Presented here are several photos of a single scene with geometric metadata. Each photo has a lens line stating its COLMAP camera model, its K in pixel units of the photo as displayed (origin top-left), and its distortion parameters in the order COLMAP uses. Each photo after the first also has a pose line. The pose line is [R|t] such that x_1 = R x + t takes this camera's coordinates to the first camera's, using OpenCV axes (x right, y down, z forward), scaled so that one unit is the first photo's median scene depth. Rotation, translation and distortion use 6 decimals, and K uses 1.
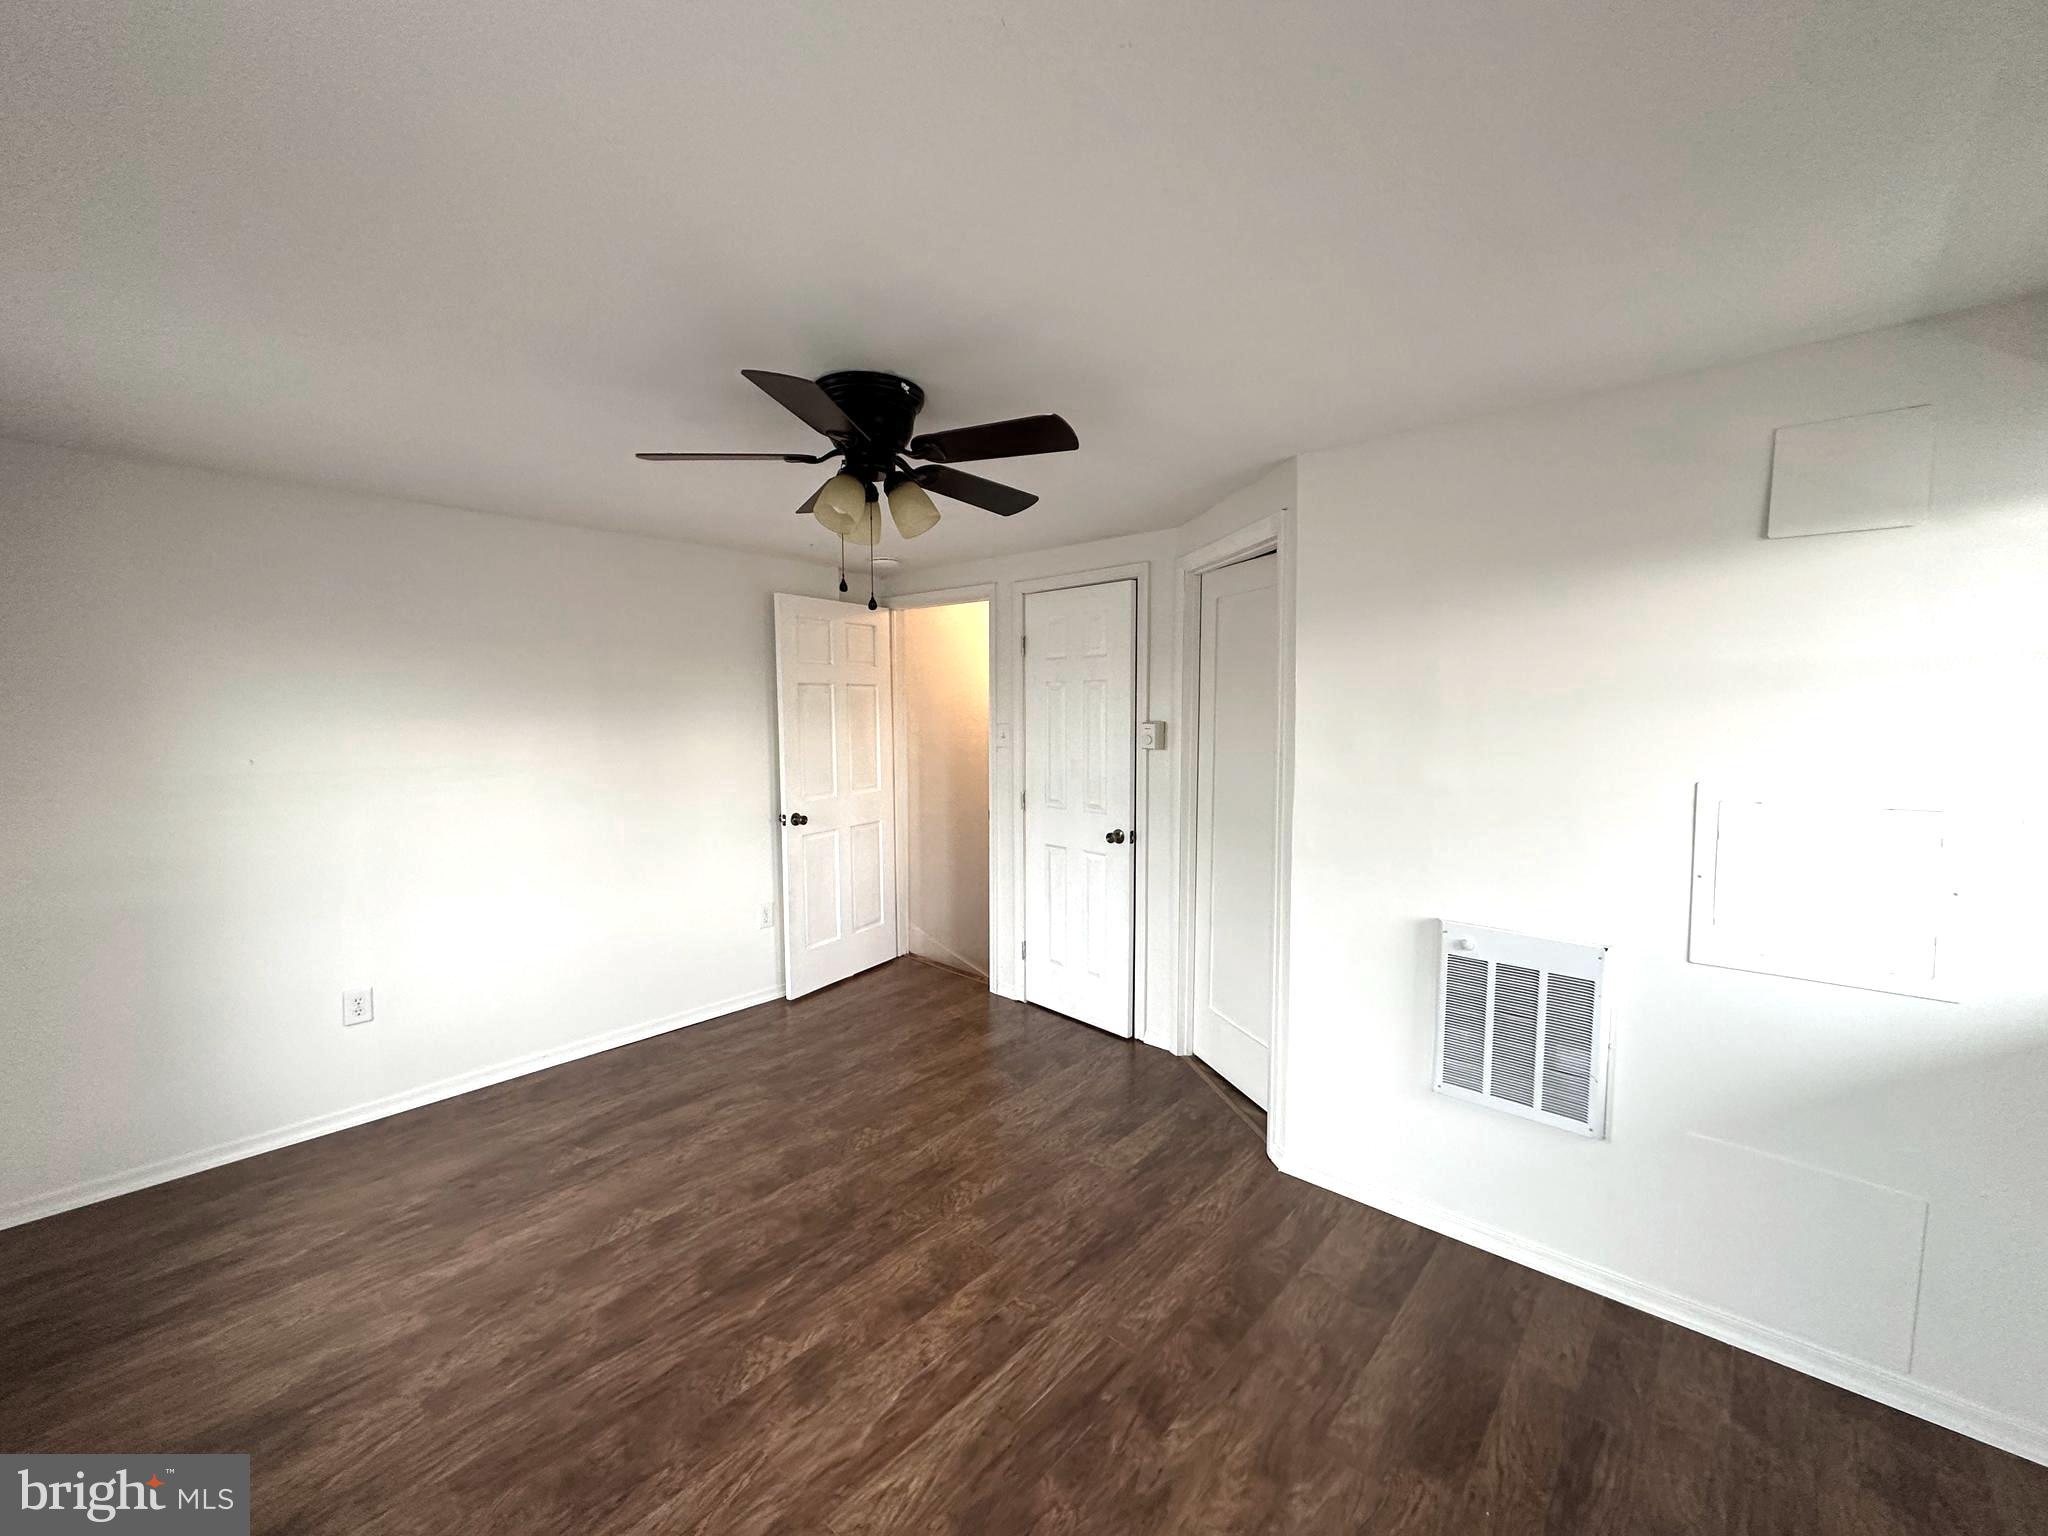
lens RADIAL K [[822.6, 0, 1022.8], [0, 822.6, 766.9], [0, 0, 1]] dist [0.002185, -0.000033]
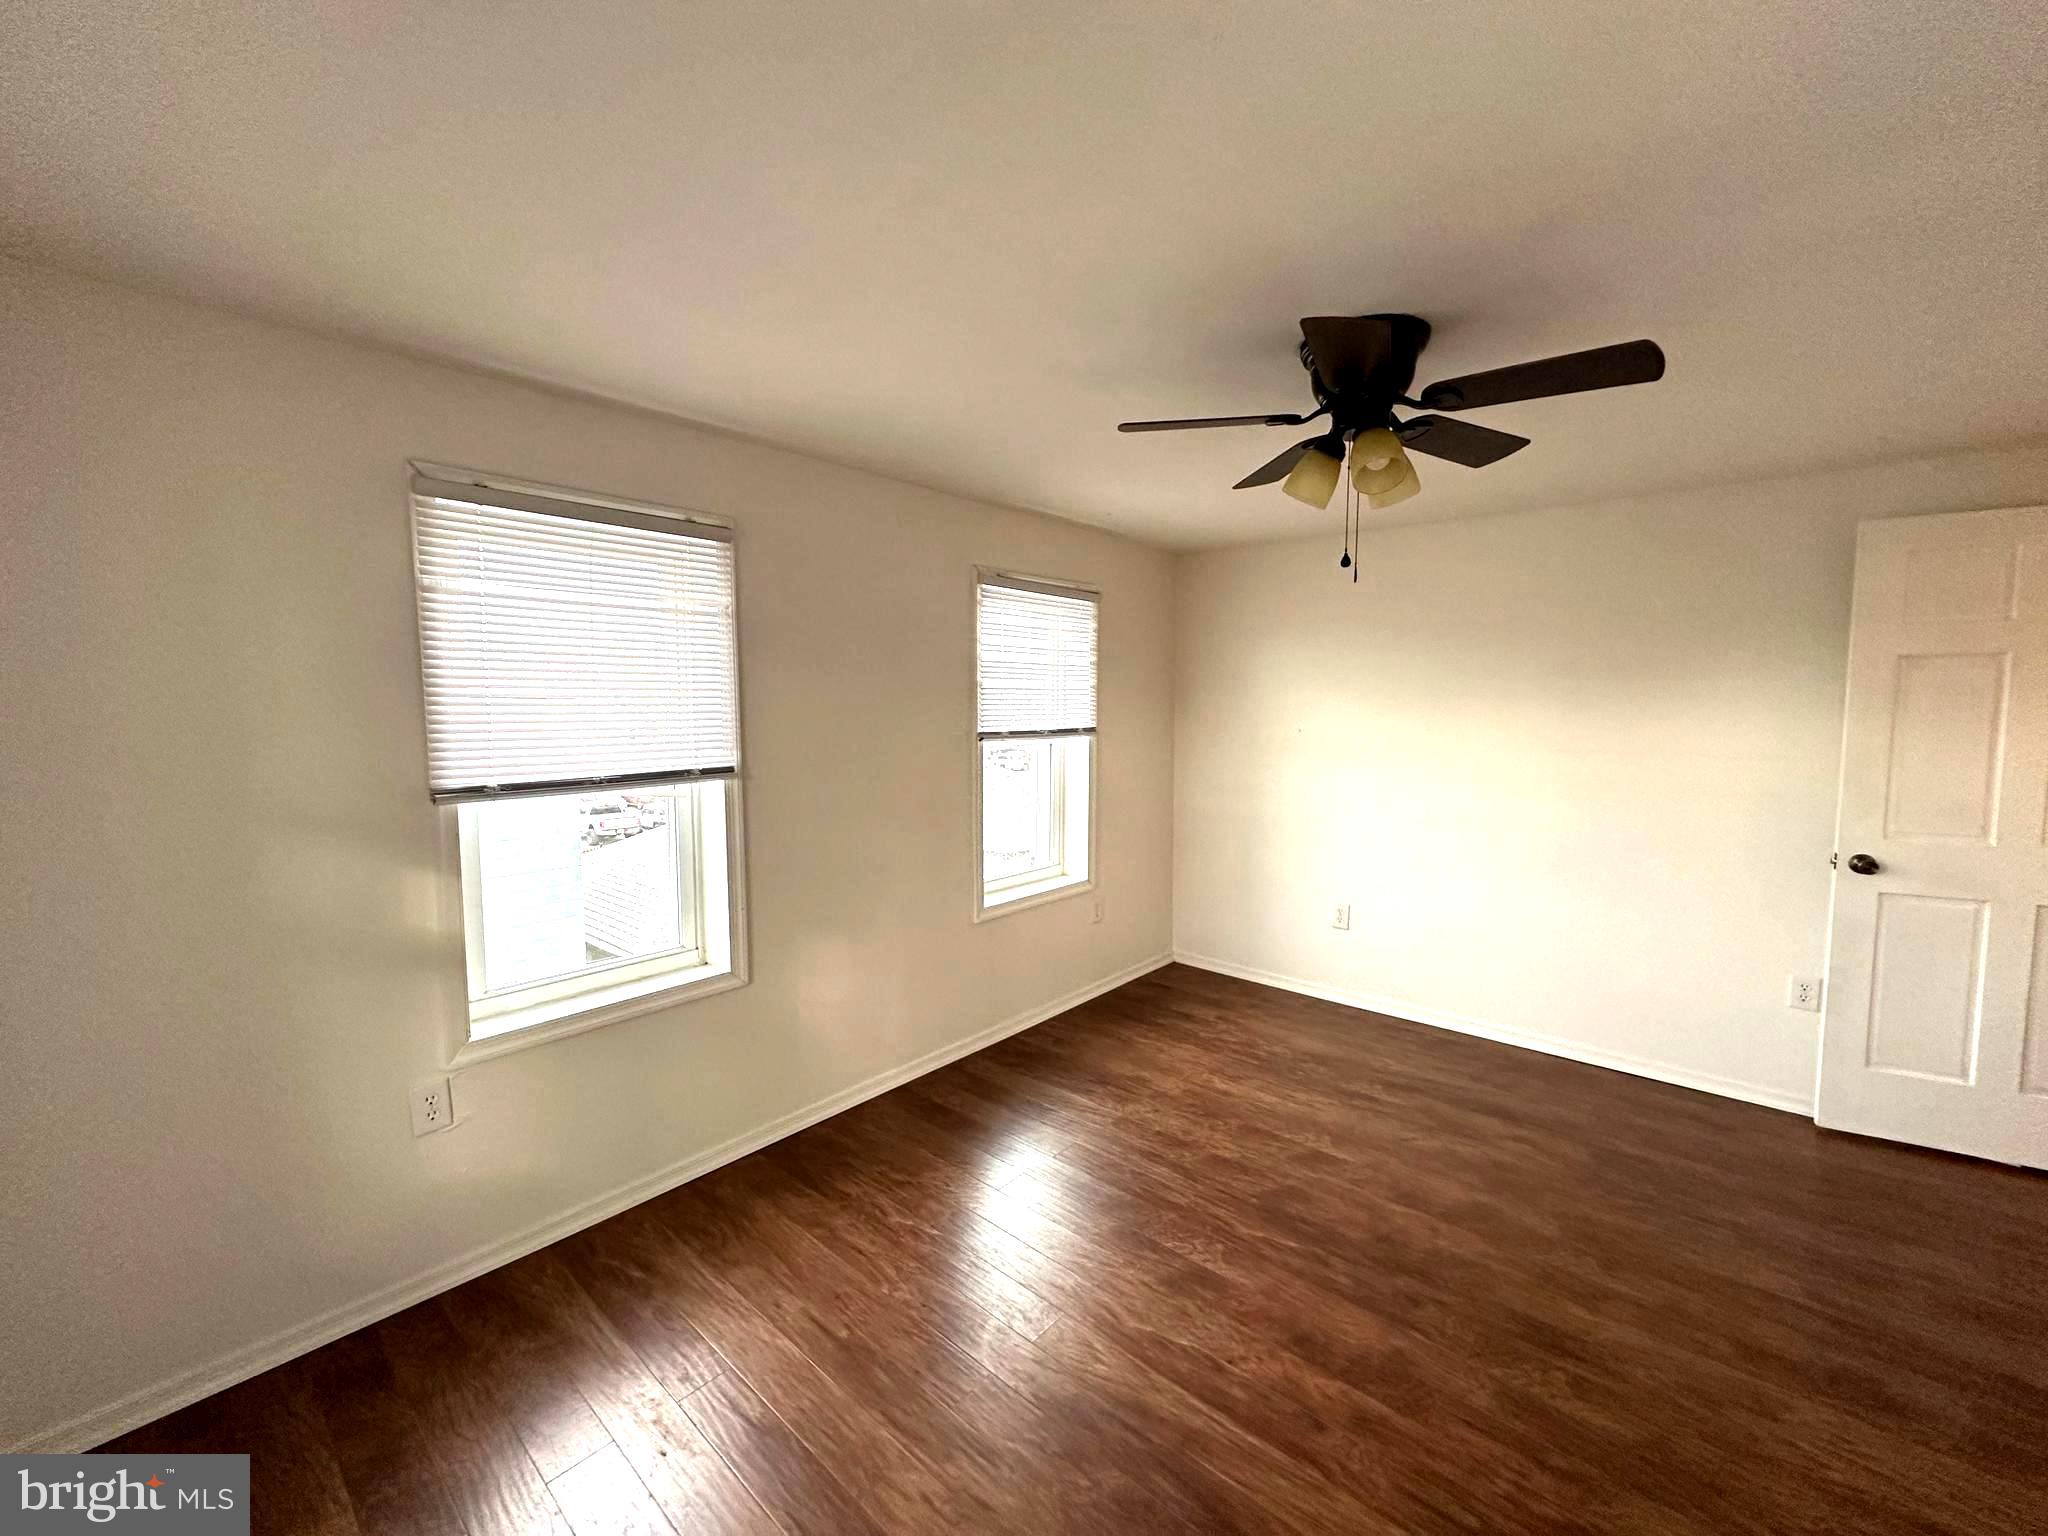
lens RADIAL K [[822.6, 0, 1023.5], [0, 822.6, 769.2], [0, 0, 1]] dist [0.002185, -0.000033]
pose [[-0.000976, 0.086131, -0.996283, 0.668475], [-0.072762, 0.993637, 0.085974, -0.035197], [0.997349, 0.072576, 0.005297, 0.585817]]
